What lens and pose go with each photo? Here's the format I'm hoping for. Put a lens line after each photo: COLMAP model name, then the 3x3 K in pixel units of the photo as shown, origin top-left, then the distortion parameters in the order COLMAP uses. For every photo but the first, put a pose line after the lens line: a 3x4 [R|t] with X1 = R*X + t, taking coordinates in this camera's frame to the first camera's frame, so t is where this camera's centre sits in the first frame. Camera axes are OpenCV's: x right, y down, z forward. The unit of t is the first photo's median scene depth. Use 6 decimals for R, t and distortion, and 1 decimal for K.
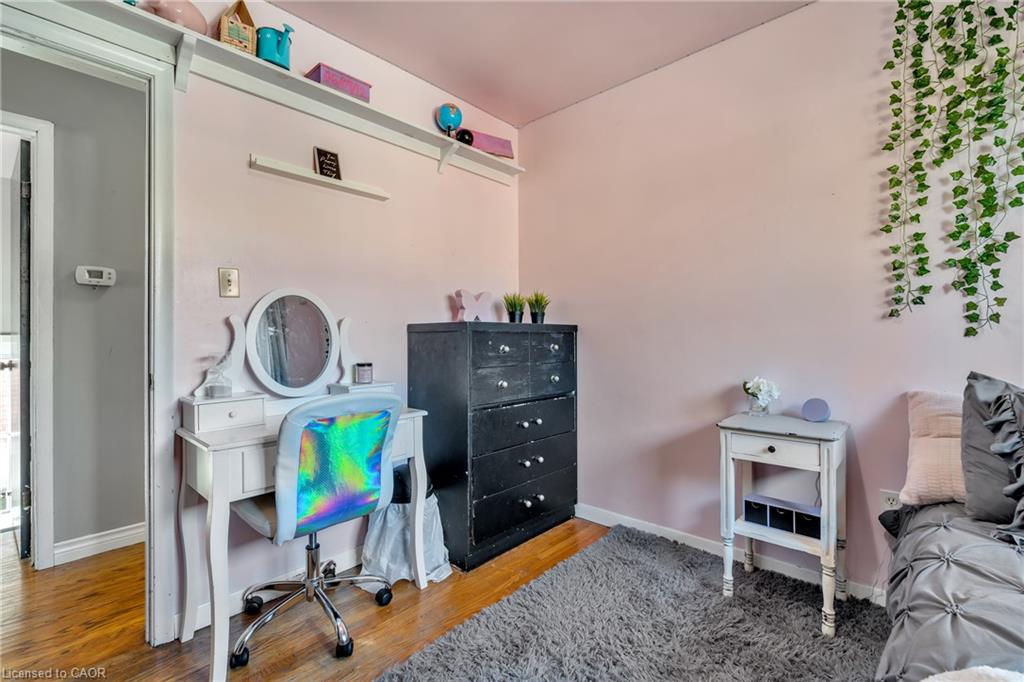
lens RADIAL K [[445.5, 0, 512.6], [0, 445.5, 335.4], [0, 0, 1]] dist [-0.004019, -0.000599]
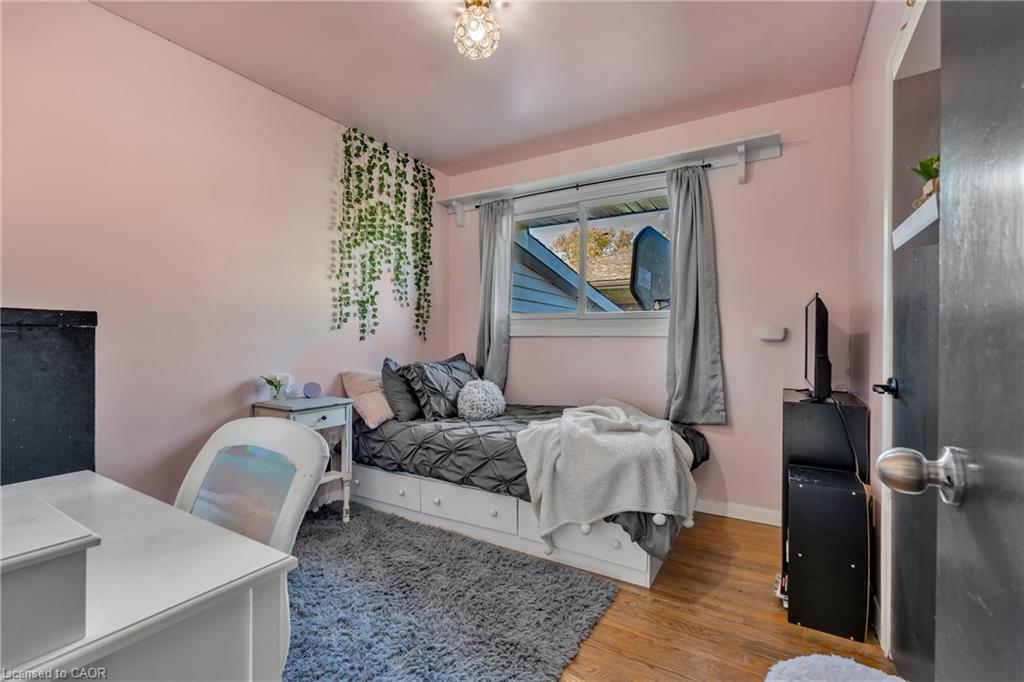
lens RADIAL K [[445.5, 0, 512.2], [0, 445.5, 343.7], [0, 0, 1]] dist [-0.004019, -0.000599]
pose [[-0.187796, -0.000281, 0.982208, -0.995412], [-0.006728, 0.999977, -0.001000, 0.013091], [-0.982185, -0.006796, -0.187794, 0.704298]]
